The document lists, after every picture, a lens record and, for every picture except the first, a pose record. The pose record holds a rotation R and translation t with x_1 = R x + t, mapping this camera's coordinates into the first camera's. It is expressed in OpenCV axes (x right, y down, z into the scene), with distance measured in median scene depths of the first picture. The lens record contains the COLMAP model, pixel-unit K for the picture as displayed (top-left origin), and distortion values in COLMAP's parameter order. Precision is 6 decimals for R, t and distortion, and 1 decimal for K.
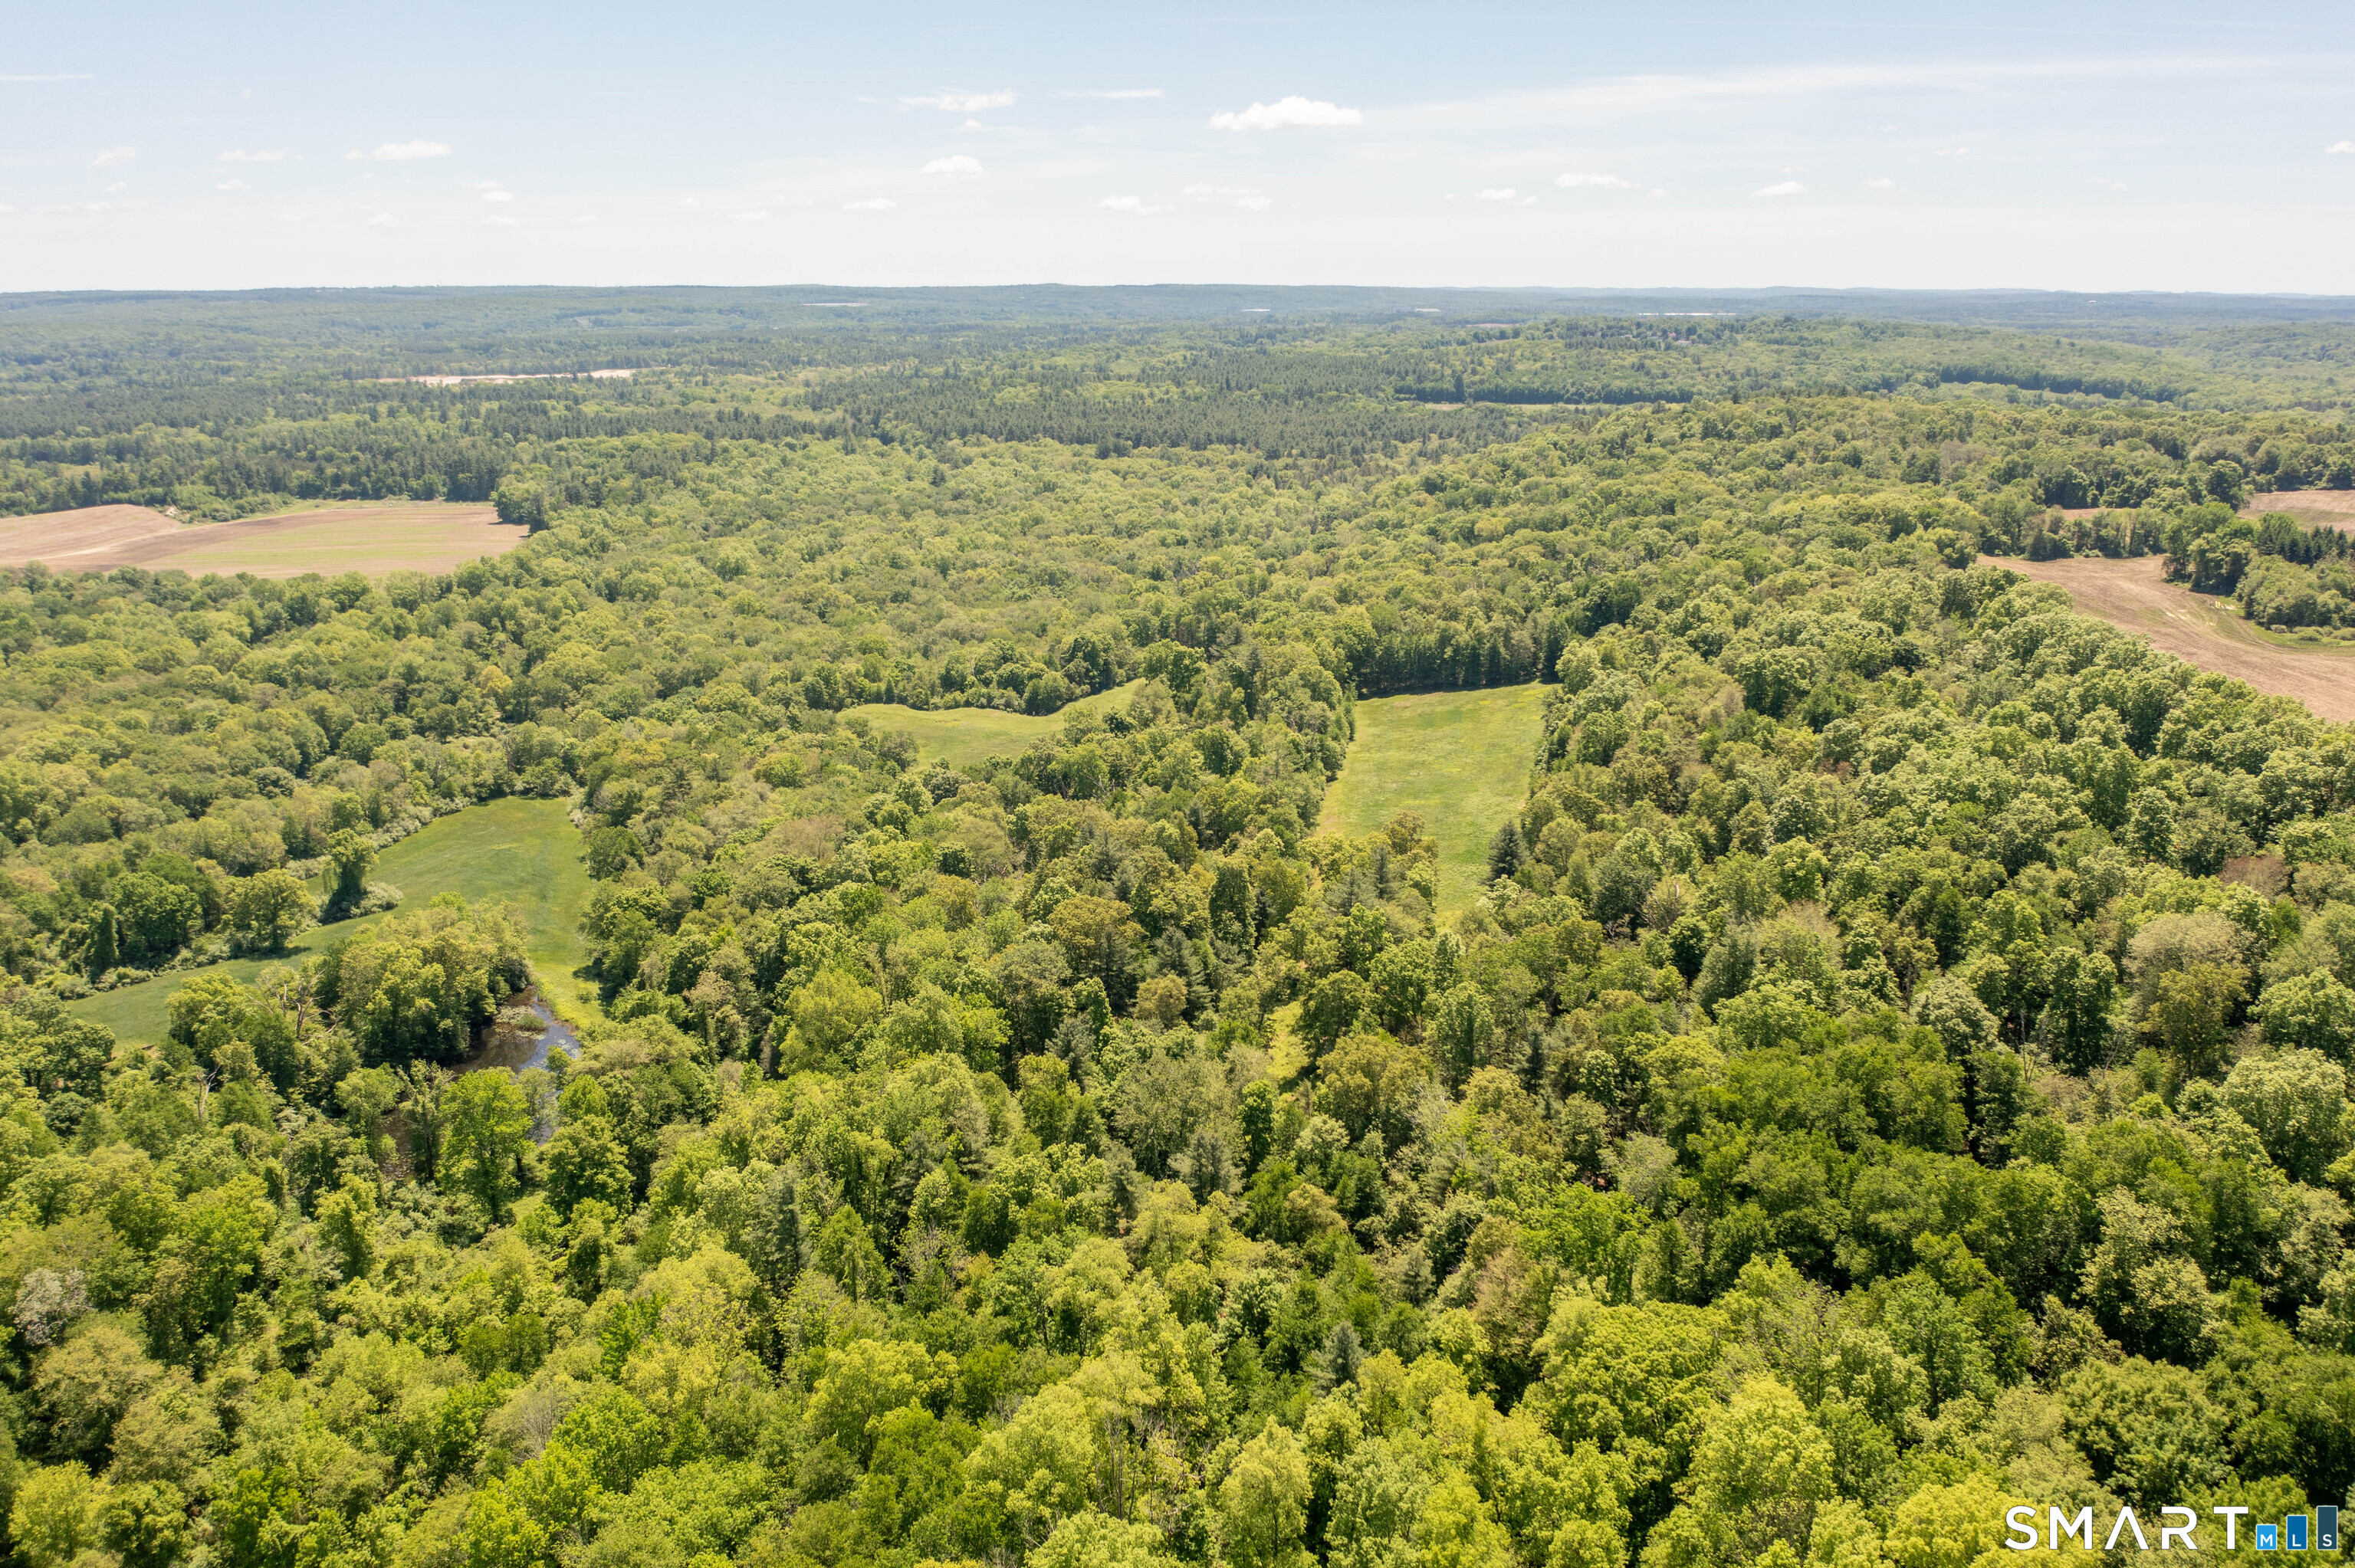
lens RADIAL K [[1827.0, 0, 1177.5], [0, 1827.0, 784.0], [0, 0, 1]] dist [-0.032730, 0.007590]
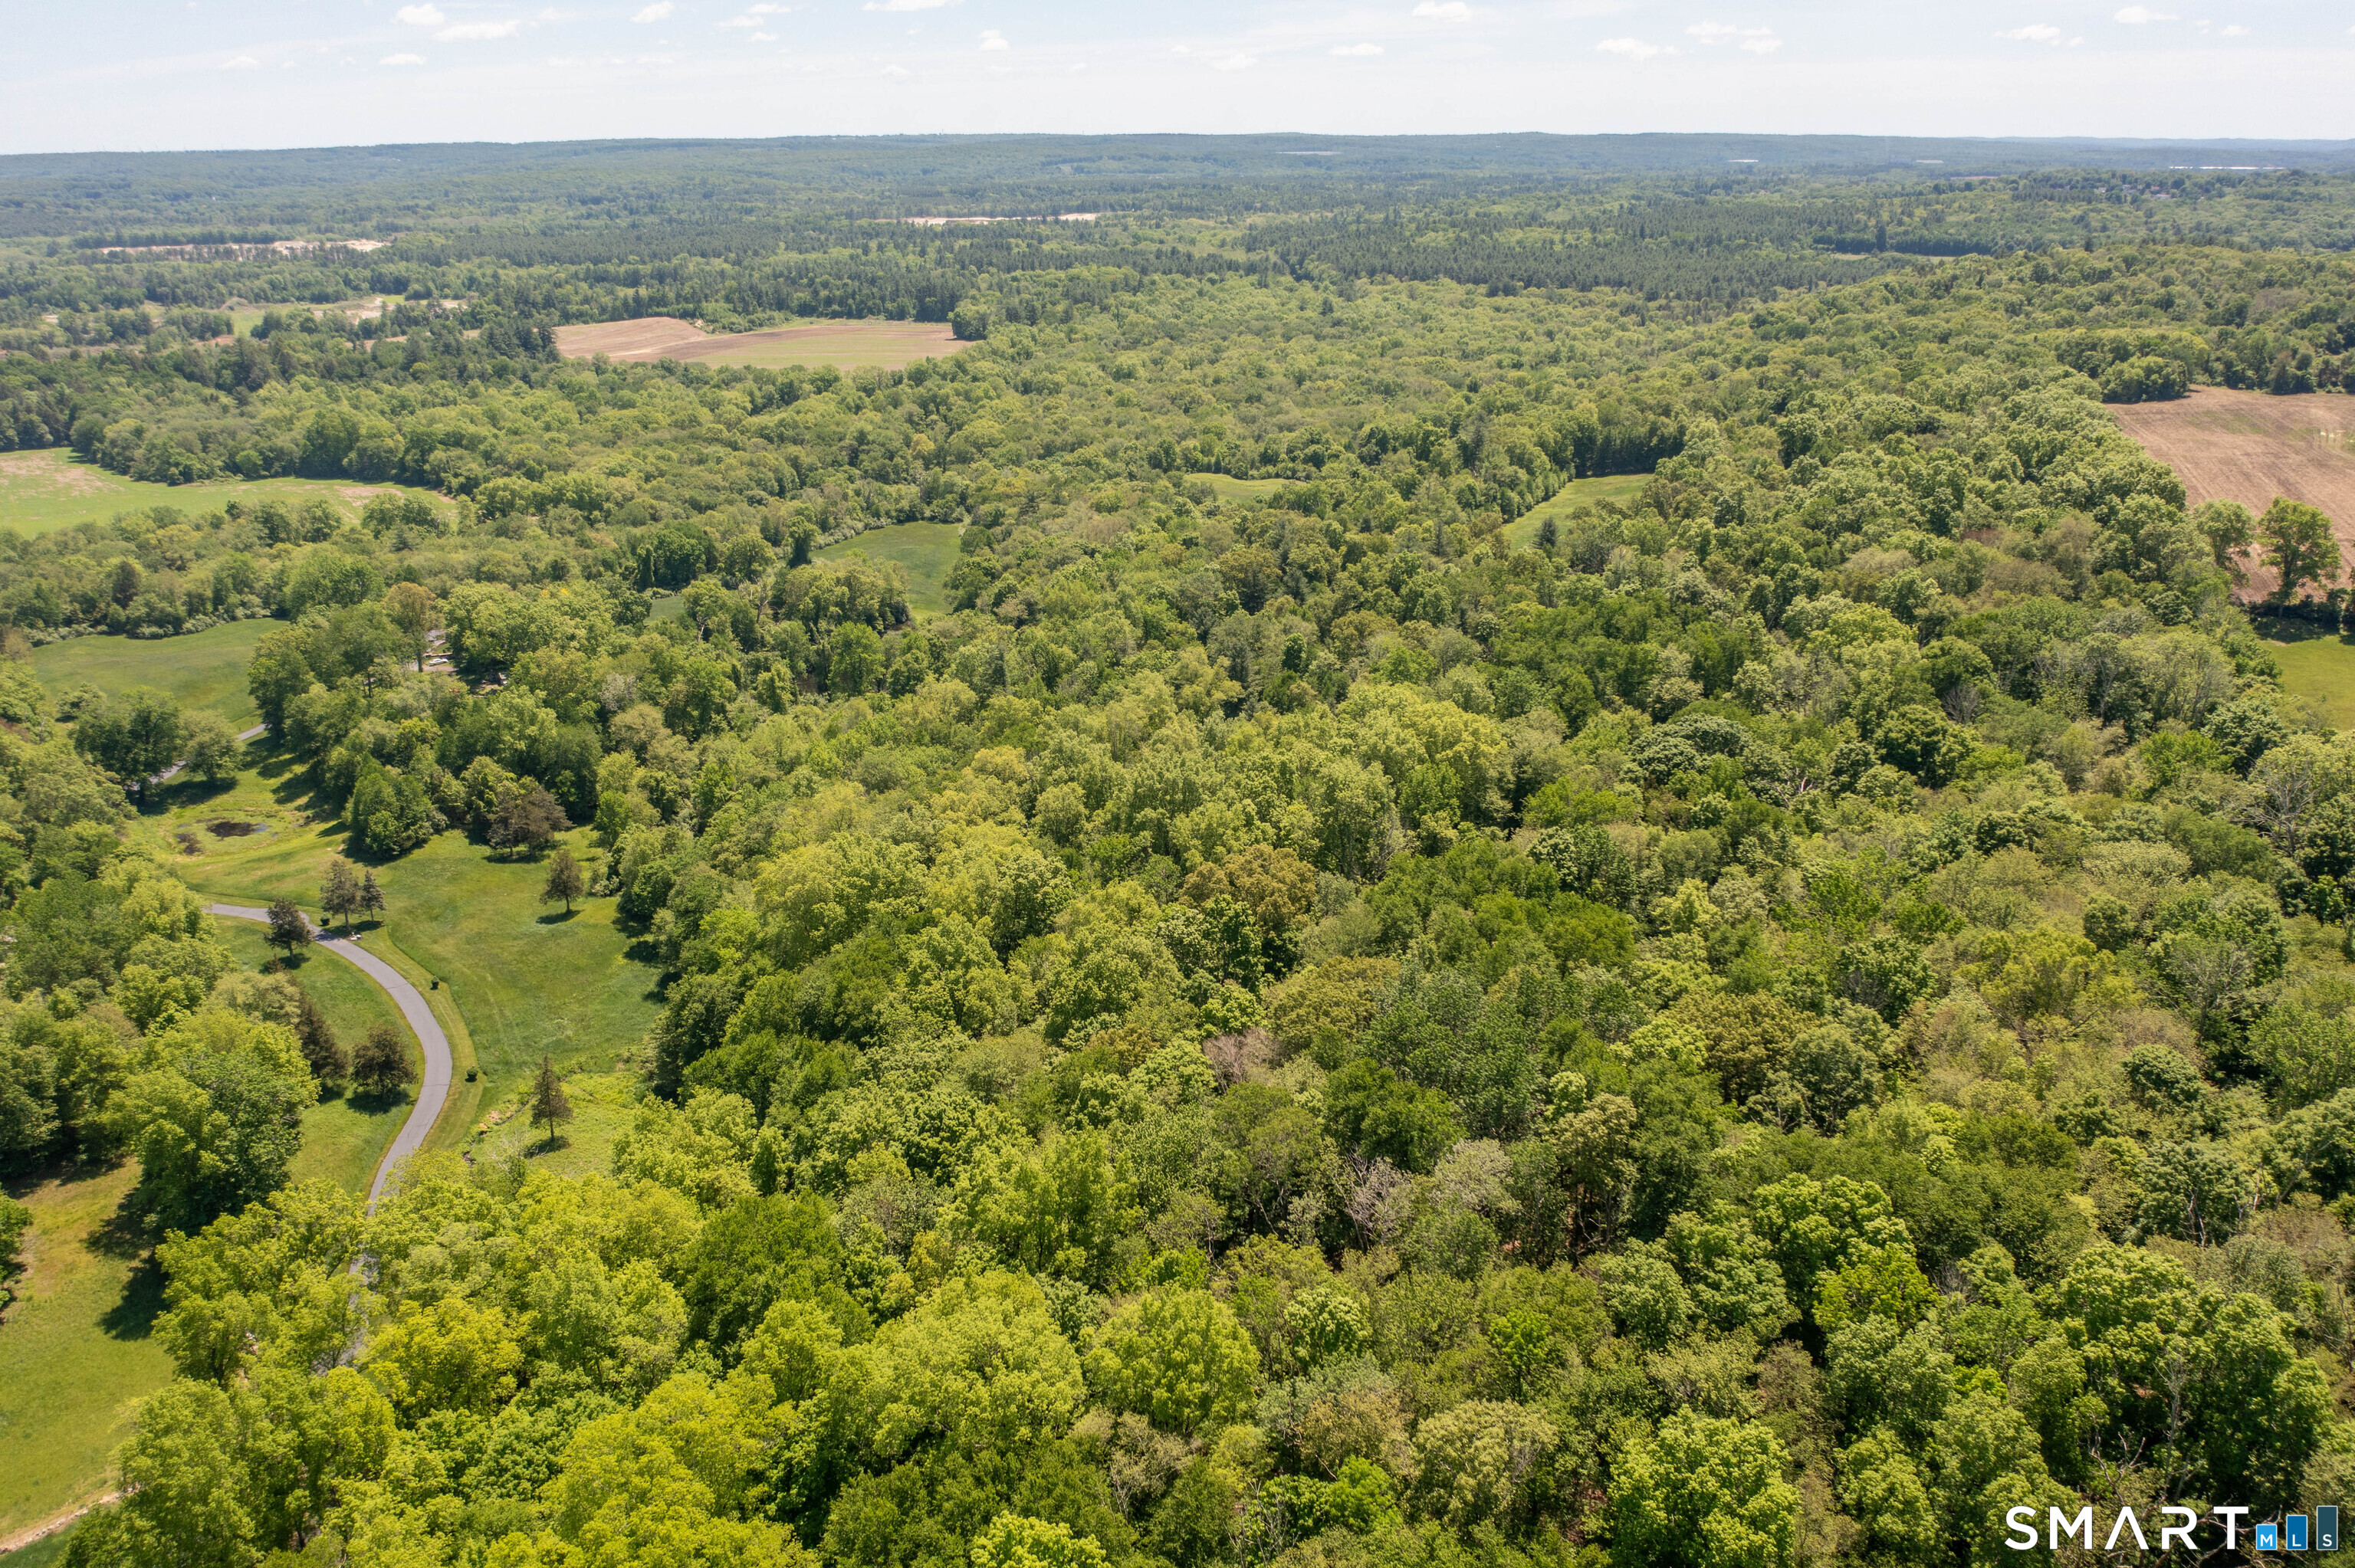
lens RADIAL K [[1846.4, 0, 1177.5], [0, 1846.4, 784.0], [0, 0, 1]] dist [-0.037631, 0.007880]
pose [[0.967389, 0.080732, -0.240085, 0.096555], [-0.062999, 0.994749, 0.080655, 0.047681], [0.245336, -0.062900, 0.967395, -0.171152]]
